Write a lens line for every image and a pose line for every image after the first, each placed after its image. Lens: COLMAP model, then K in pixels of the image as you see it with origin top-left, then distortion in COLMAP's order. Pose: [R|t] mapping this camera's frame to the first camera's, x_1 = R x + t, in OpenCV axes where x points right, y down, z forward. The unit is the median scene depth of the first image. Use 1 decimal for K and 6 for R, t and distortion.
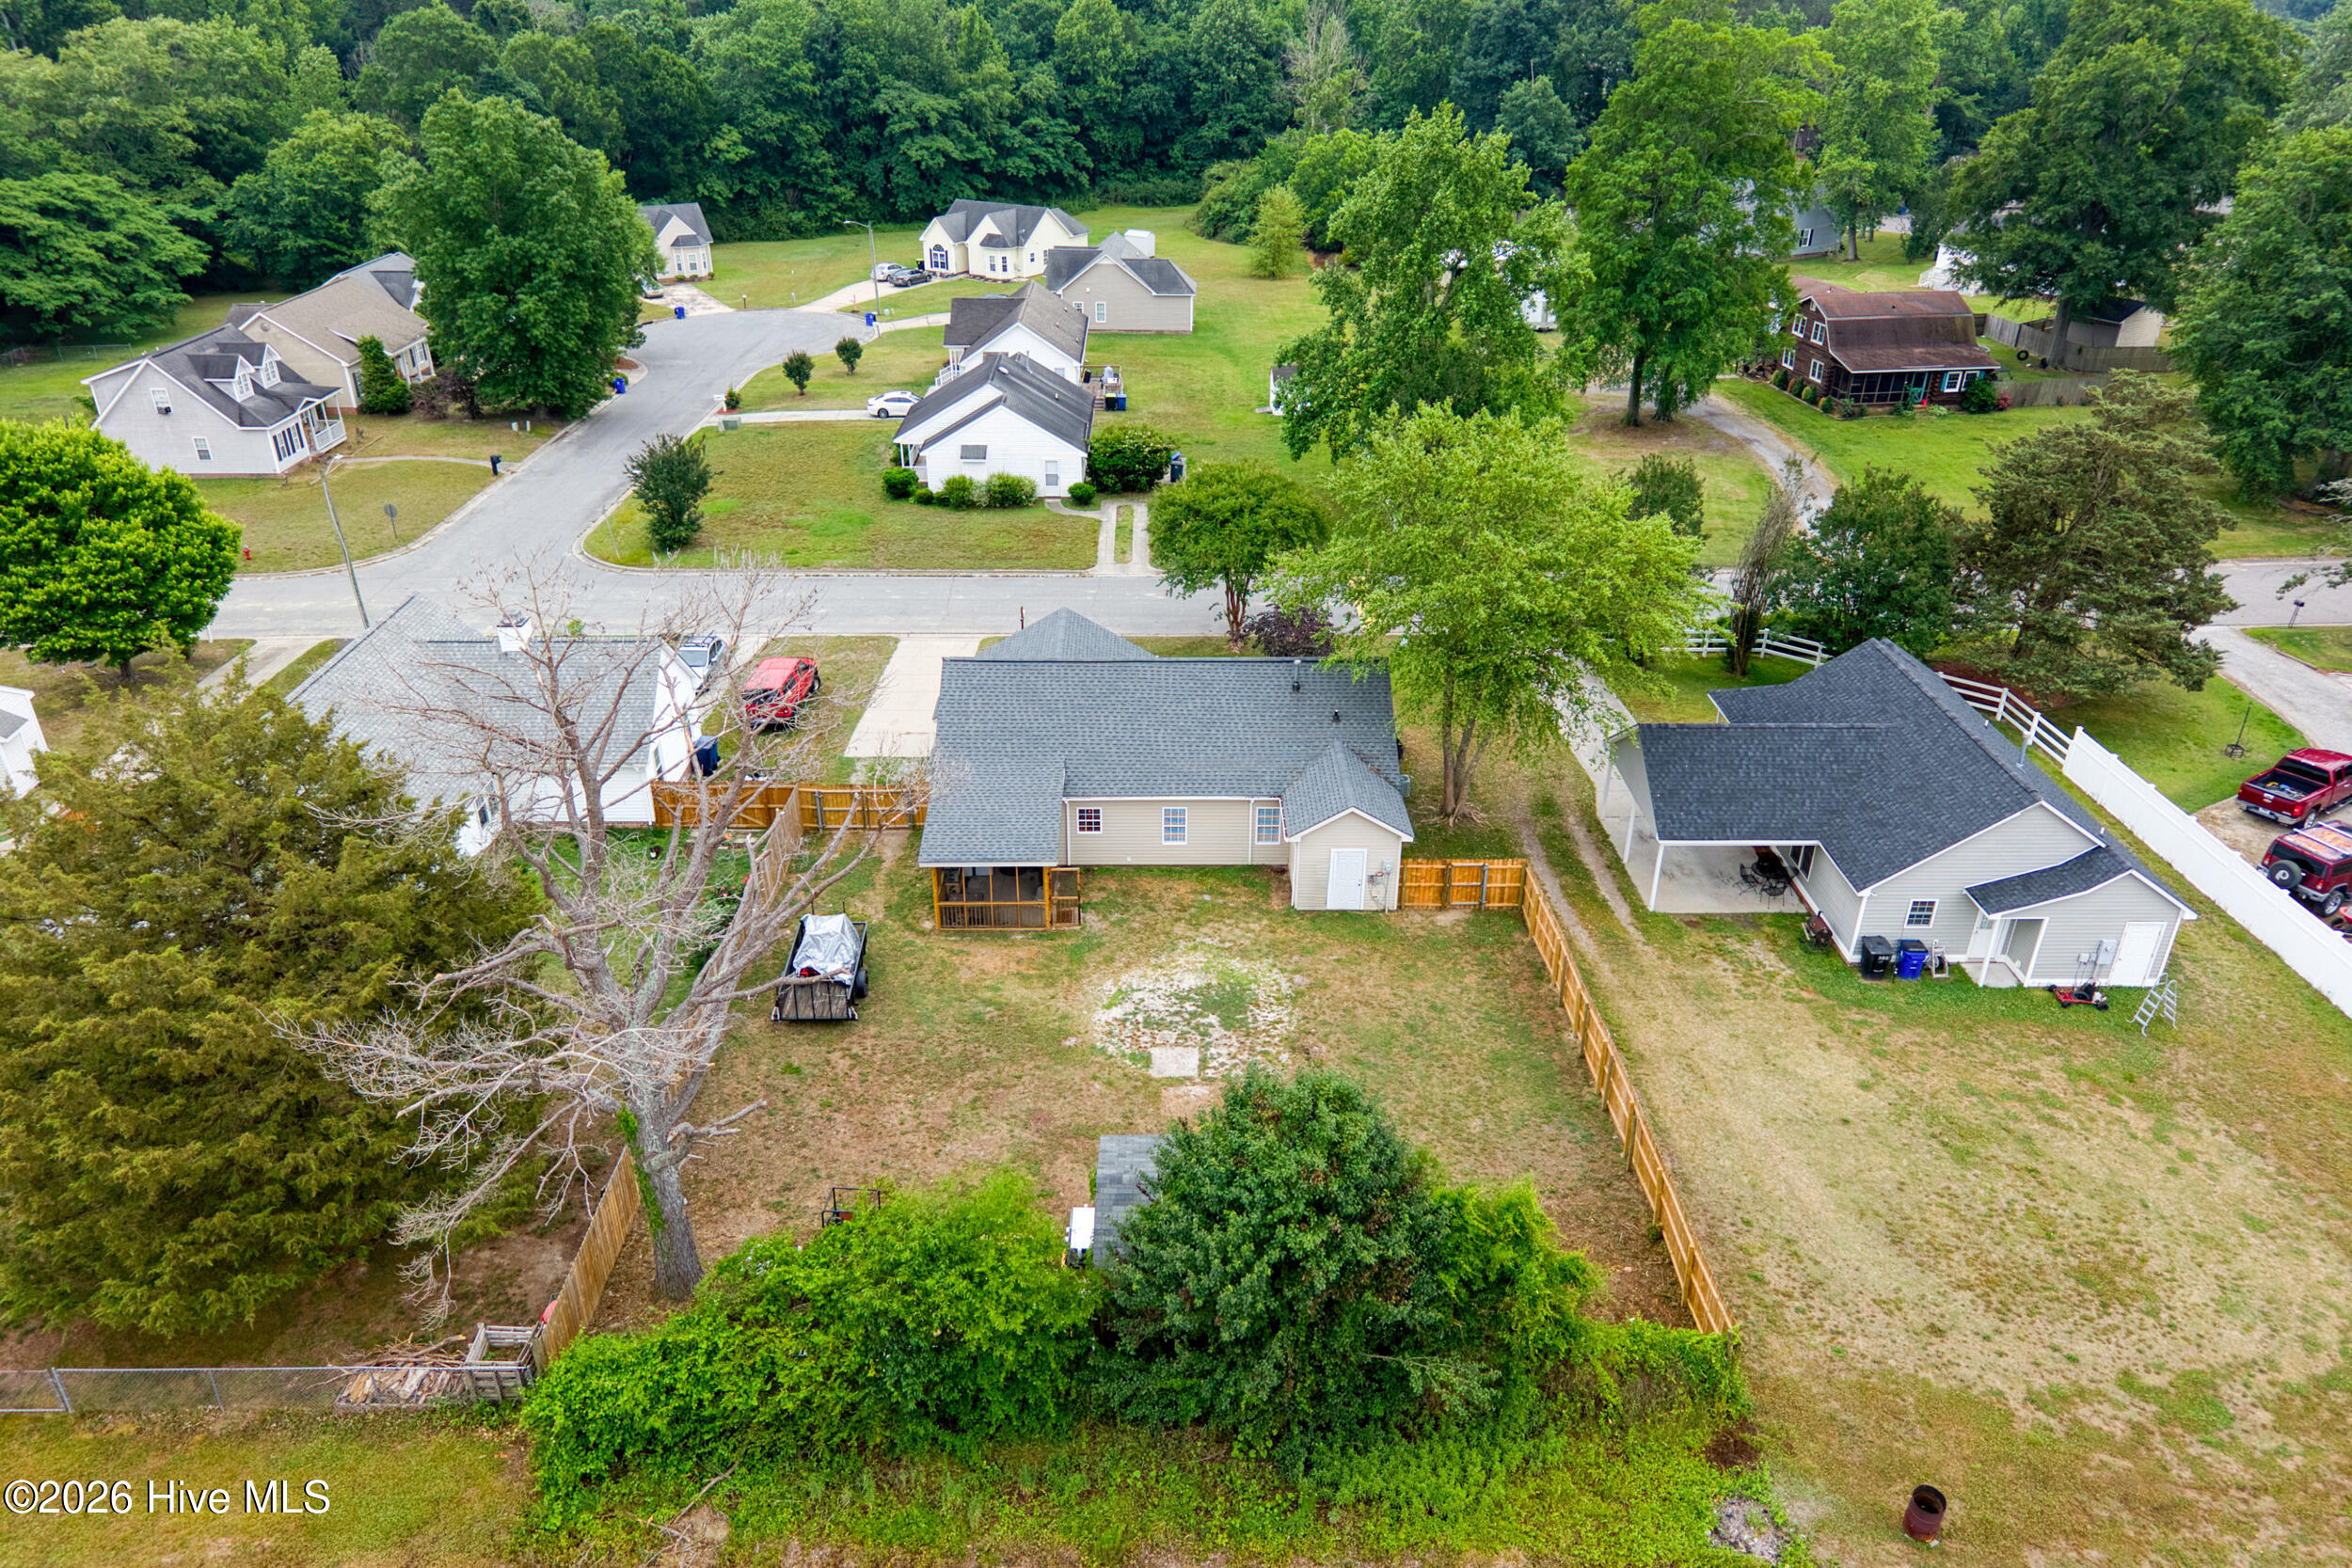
lens RADIAL K [[1514.0, 0, 1174.3], [0, 1514.0, 782.7], [0, 0, 1]] dist [0.007578, 0.000616]
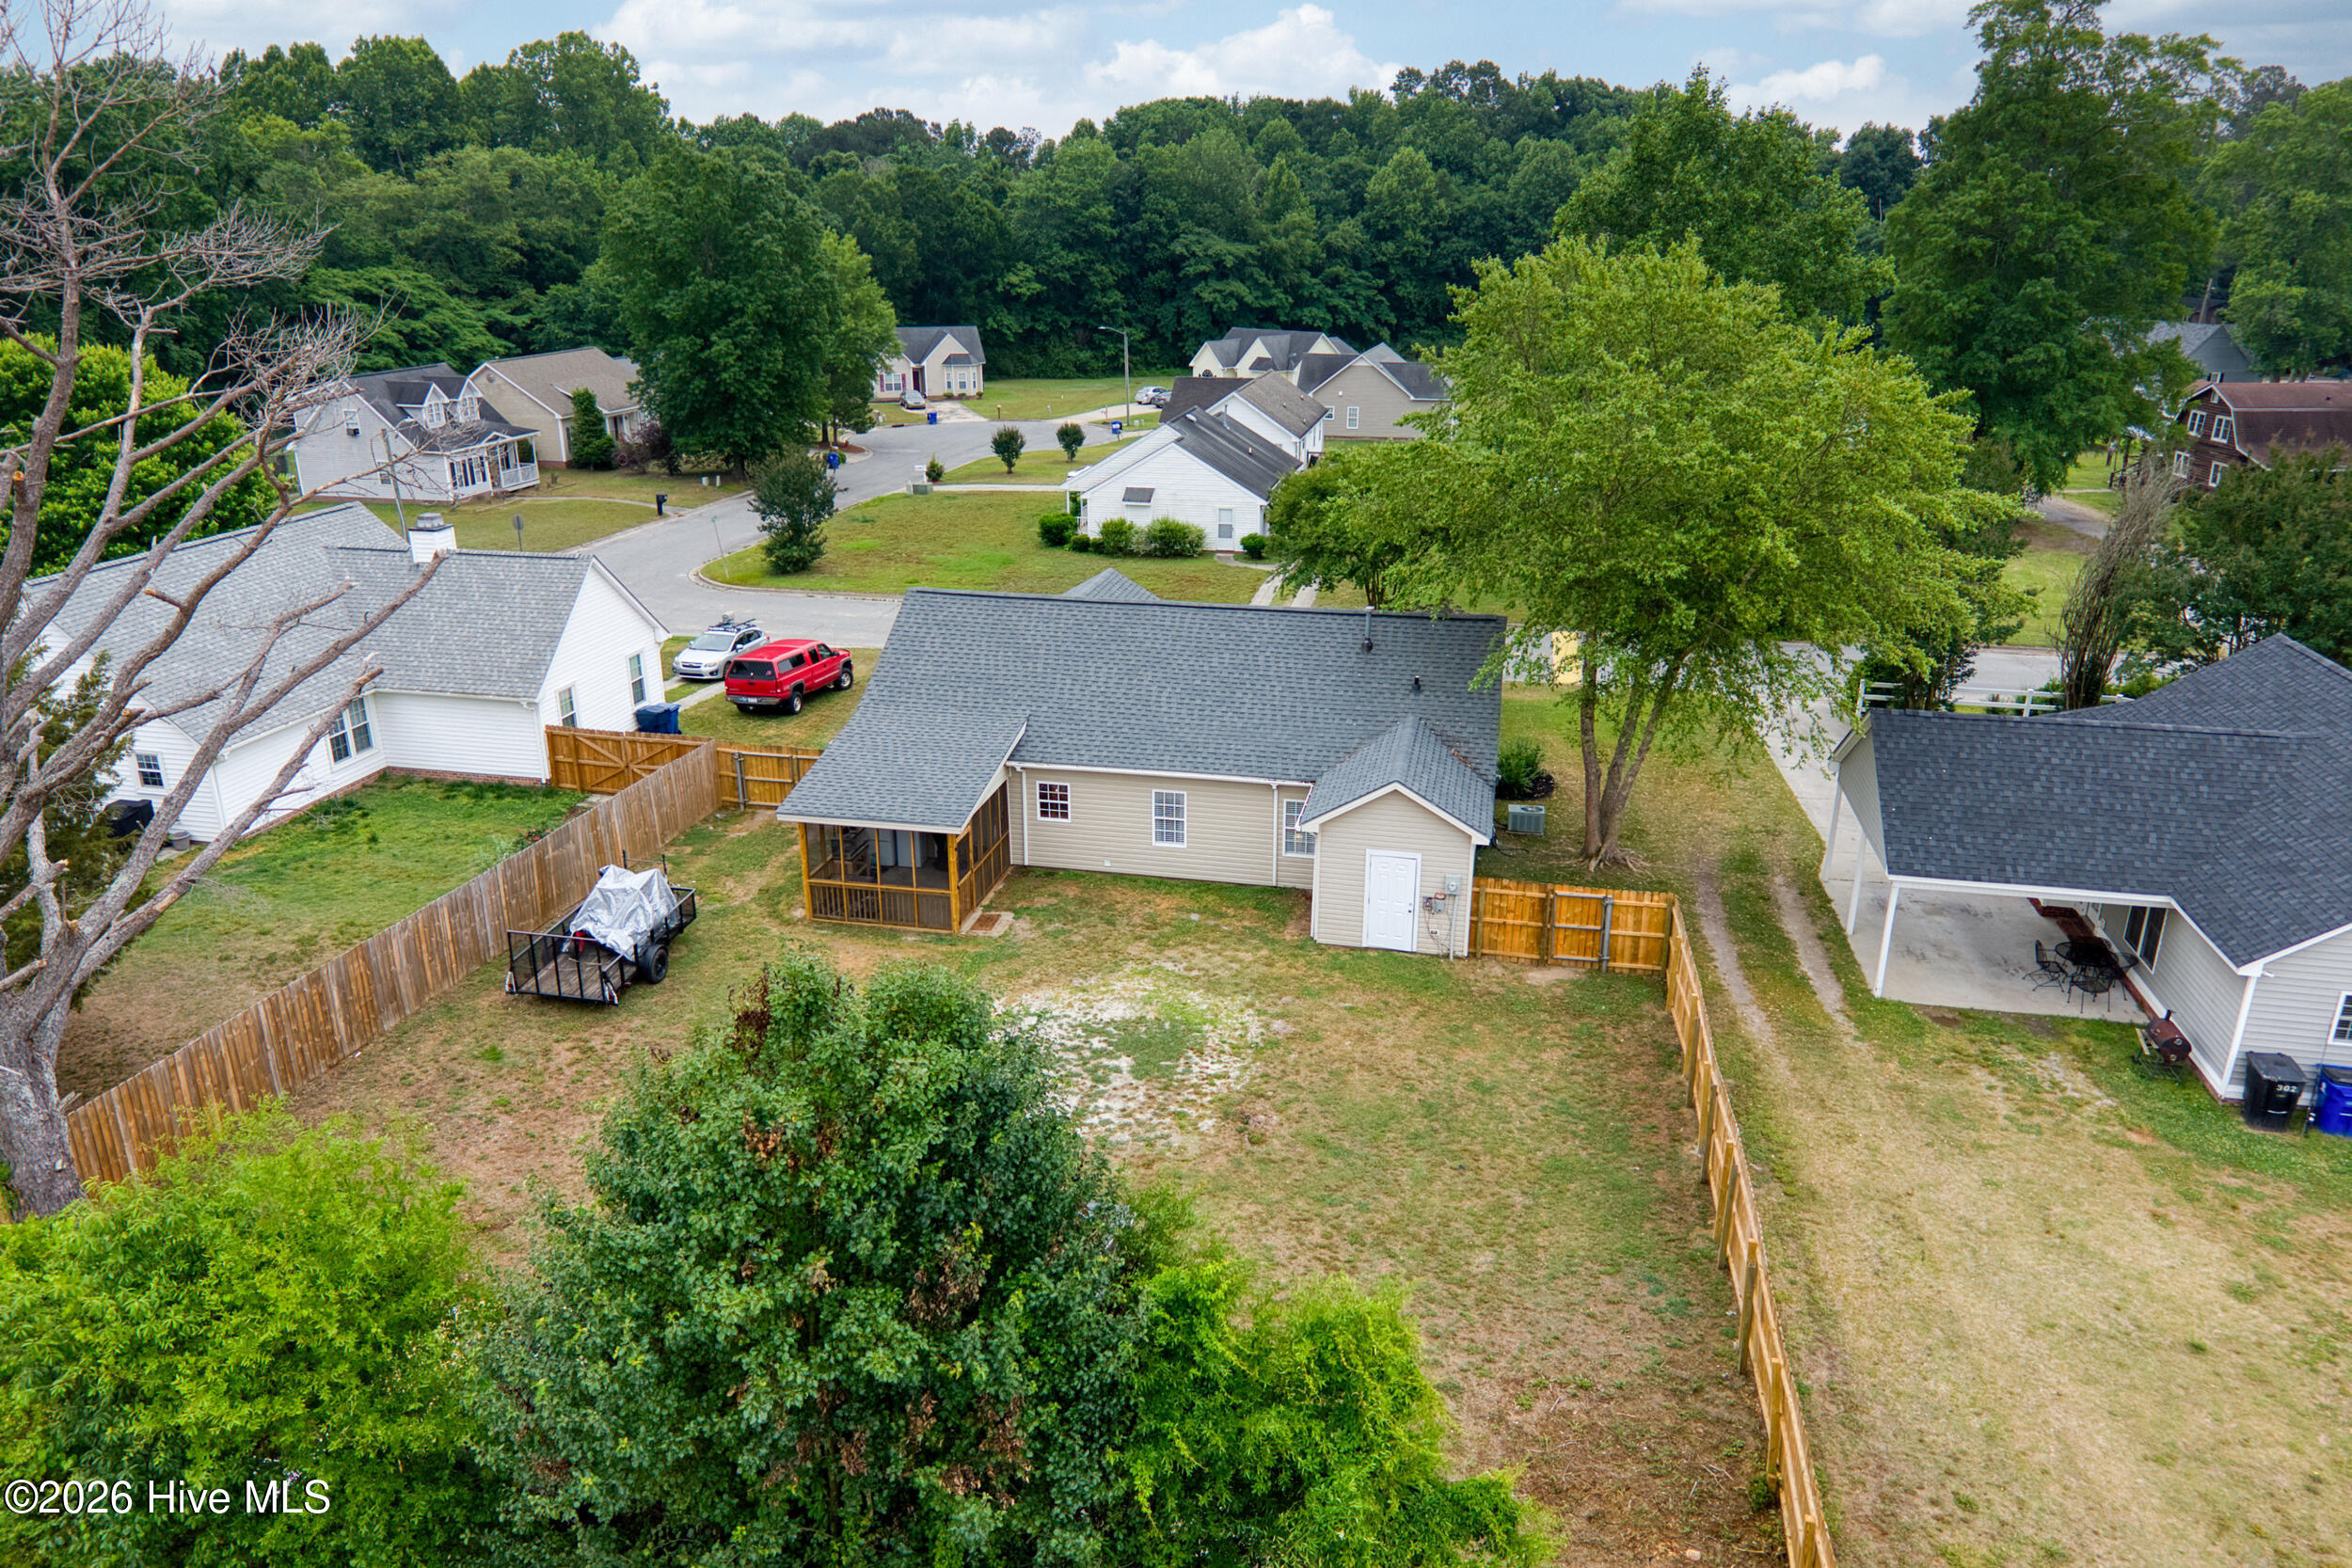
lens RADIAL K [[1555.3, 0, 1179.5], [0, 1555.3, 778.1], [0, 0, 1]] dist [0.002953, 0.000626]
pose [[0.977546, 0.072958, -0.197691, 0.147530], [-0.099594, 0.986719, -0.128321, 0.103193], [0.185704, 0.145129, 0.971829, 0.295667]]
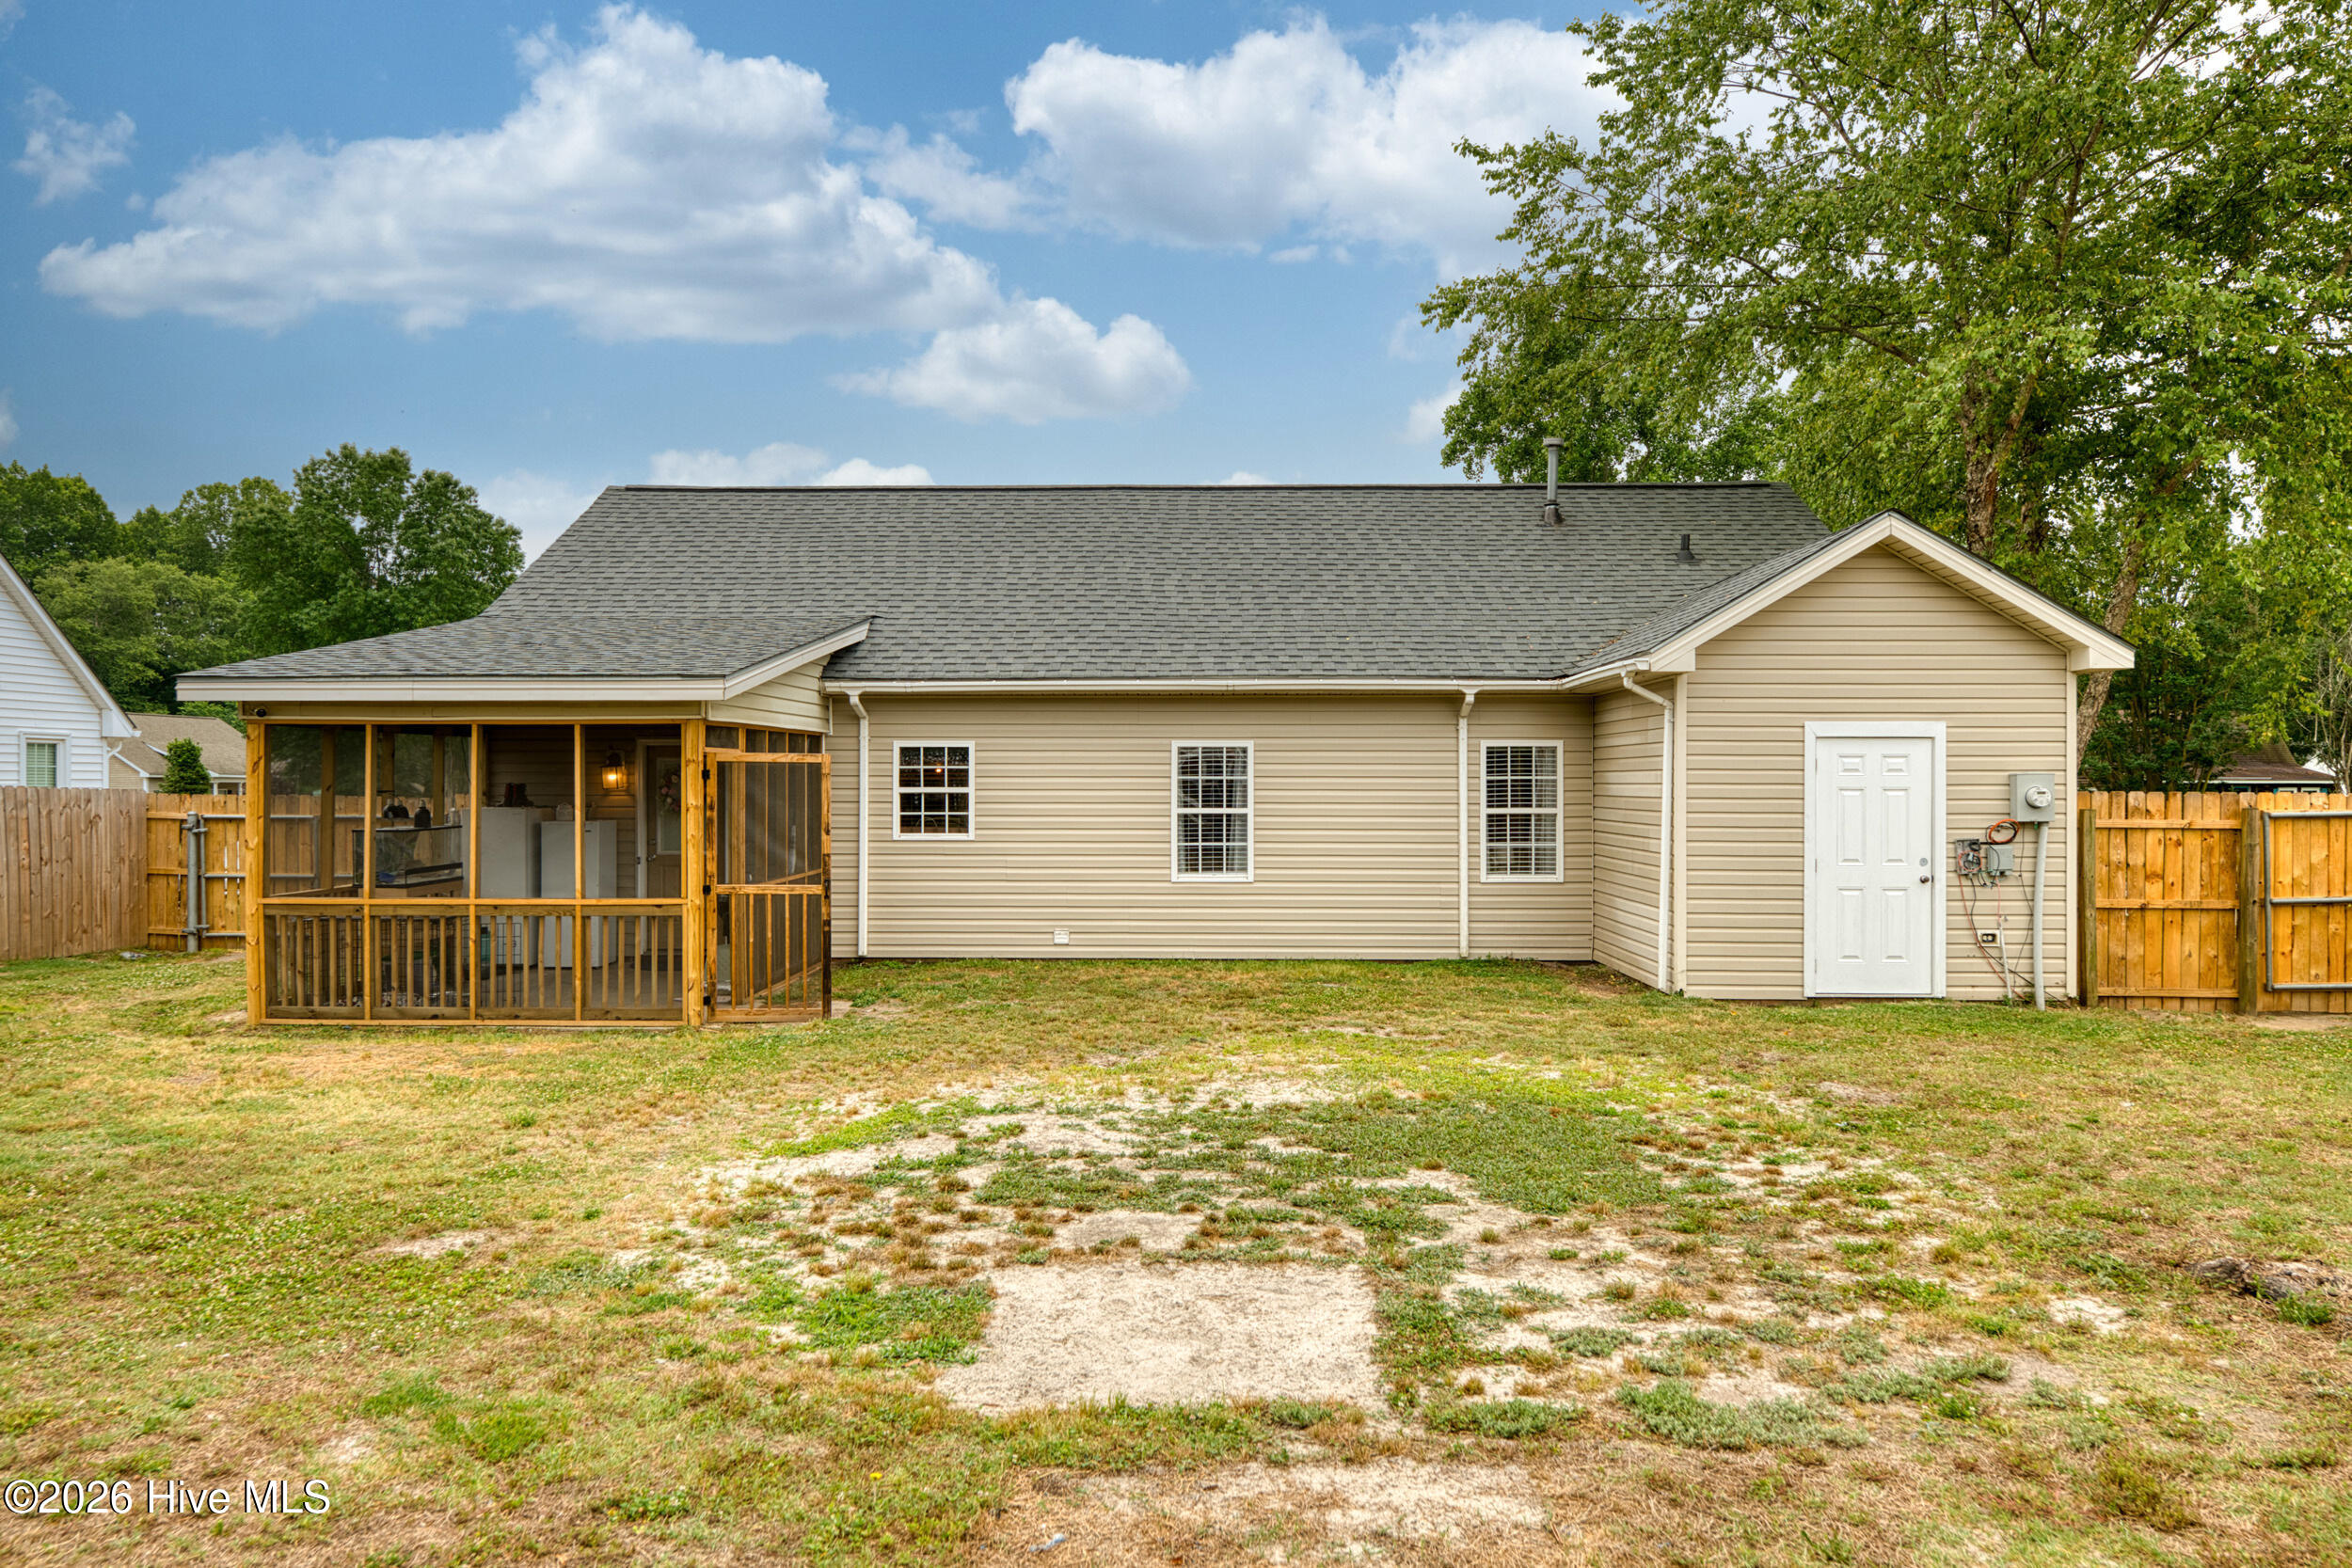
lens RADIAL K [[1555.3, 0, 1179.9], [0, 1555.3, 796.4], [0, 0, 1]] dist [0.002953, 0.000626]
pose [[0.999455, 0.005393, -0.032574, 0.003740], [-0.019315, 0.895645, -0.444351, 0.166634], [0.026778, 0.444738, 0.895260, 0.723489]]
